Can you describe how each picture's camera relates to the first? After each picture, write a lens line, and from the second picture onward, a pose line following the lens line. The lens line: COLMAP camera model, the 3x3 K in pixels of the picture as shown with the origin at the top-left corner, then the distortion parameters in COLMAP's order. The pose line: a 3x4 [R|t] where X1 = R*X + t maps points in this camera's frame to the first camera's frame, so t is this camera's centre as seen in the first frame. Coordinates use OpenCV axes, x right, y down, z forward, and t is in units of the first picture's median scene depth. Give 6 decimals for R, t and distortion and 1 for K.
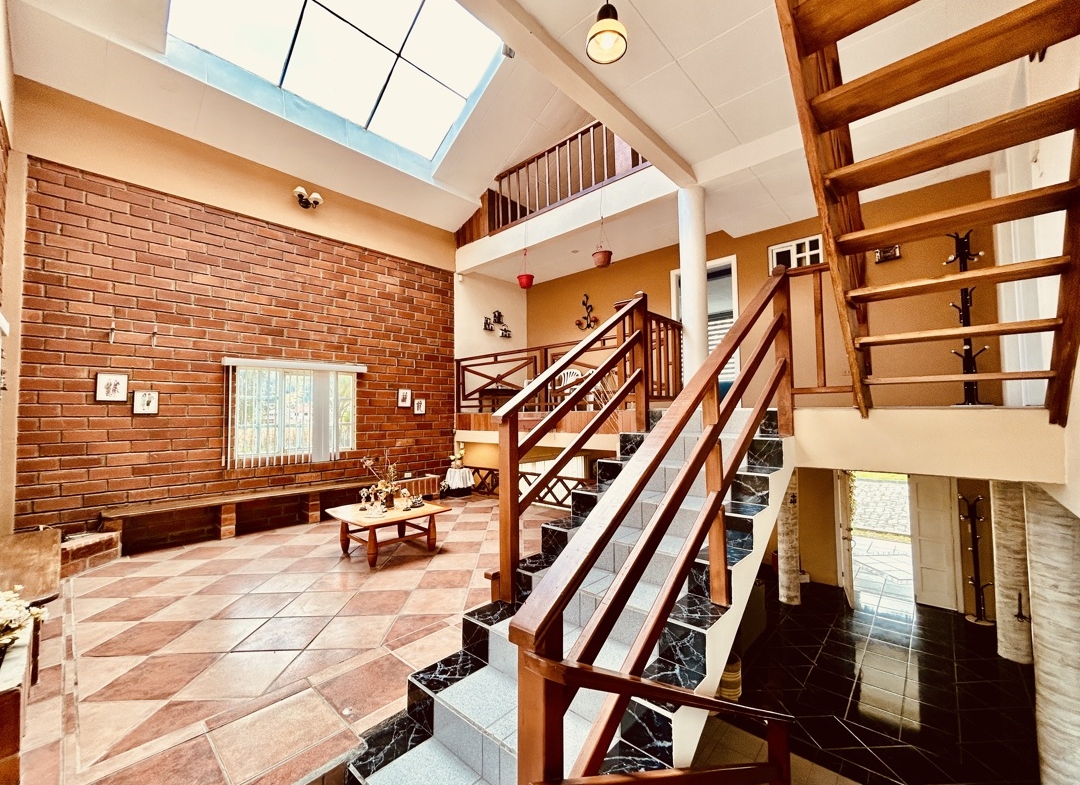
lens RADIAL K [[434.6, 0, 537.4], [0, 434.6, 391.0], [0, 0, 1]] dist [0.000208, 0.000775]
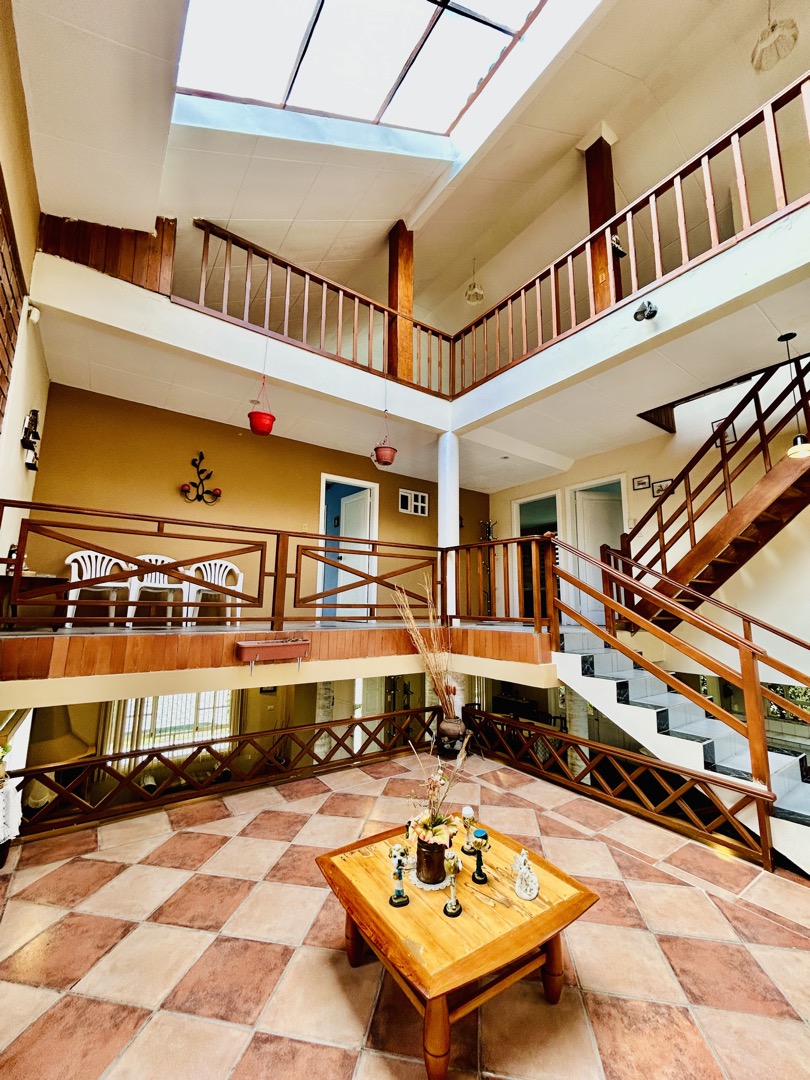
lens RADIAL K [[436.7, 0, 402.7], [0, 436.7, 536.3], [0, 0, 1]] dist [0.000316, 0.000231]
pose [[0.207006, 0.172234, 0.963060, -0.646037], [-0.062525, 0.984698, -0.162665, 0.003797], [-0.976340, -0.026543, 0.214607, 0.733500]]
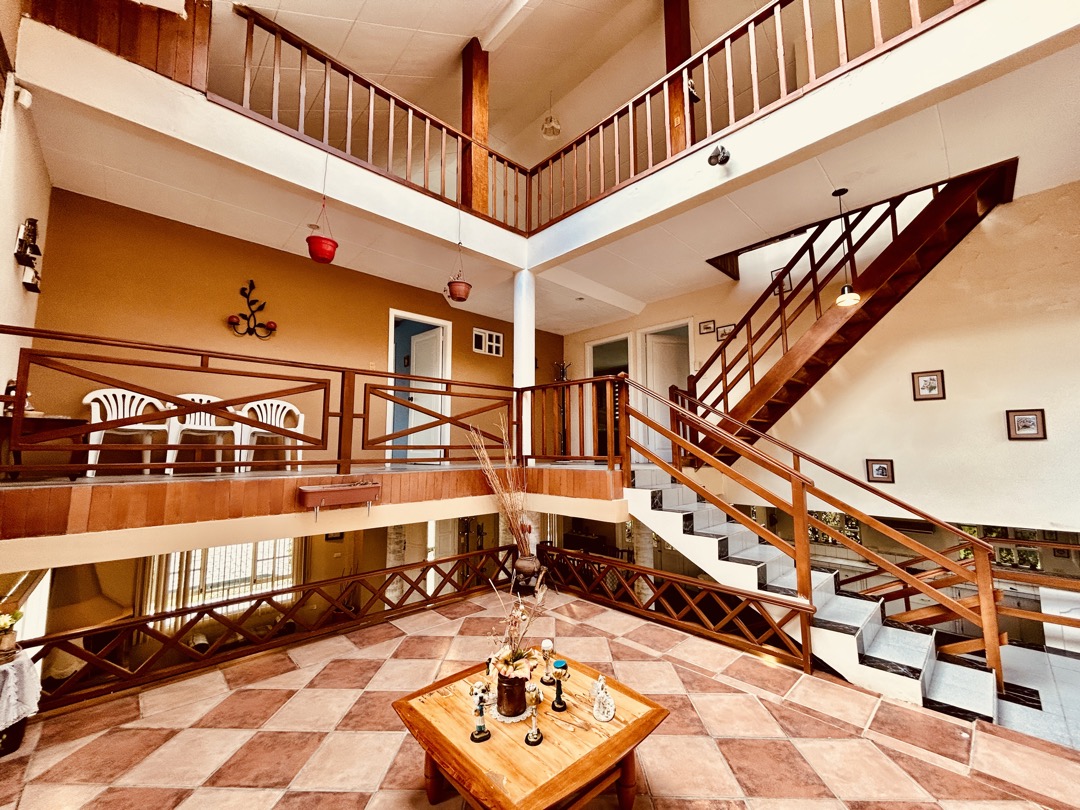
lens RADIAL K [[436.7, 0, 538.5], [0, 436.7, 404.1], [0, 0, 1]] dist [0.000316, 0.000231]
pose [[0.063674, 0.117297, 0.991054, -0.634350], [-0.045781, 0.992367, -0.114511, 0.008498], [-0.996920, -0.038080, 0.068558, 0.742994]]
